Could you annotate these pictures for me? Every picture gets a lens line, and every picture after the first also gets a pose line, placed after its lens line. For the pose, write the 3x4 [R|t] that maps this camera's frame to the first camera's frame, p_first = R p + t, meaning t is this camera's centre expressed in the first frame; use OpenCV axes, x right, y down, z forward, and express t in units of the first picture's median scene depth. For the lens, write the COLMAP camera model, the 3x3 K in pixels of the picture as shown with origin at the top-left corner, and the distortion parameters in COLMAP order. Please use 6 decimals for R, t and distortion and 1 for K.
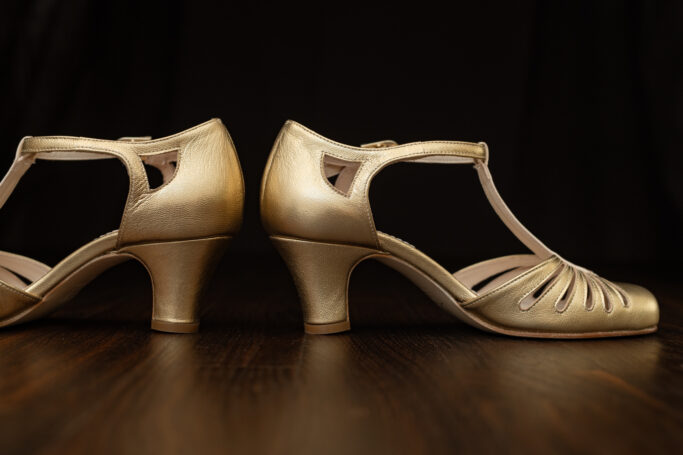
lens RADIAL K [[974.7, 0, 341.5], [0, 974.7, 227.5], [0, 0, 1]] dist [0.015683, -0.000835]
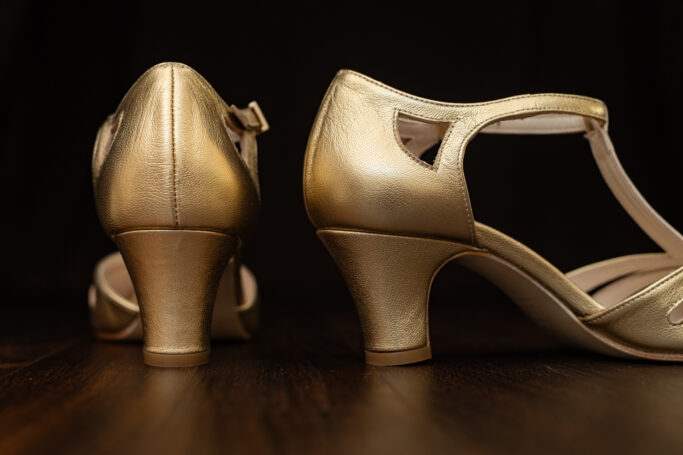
lens RADIAL K [[1010.1, 0, 341.5], [0, 1010.1, 227.5], [0, 0, 1]] dist [-0.033548, -0.063576]
pose [[0.997880, -0.014177, 0.063519, -0.104868], [0.016999, 0.998882, -0.044116, 0.040583], [-0.062822, 0.045102, 0.997005, 0.259533]]
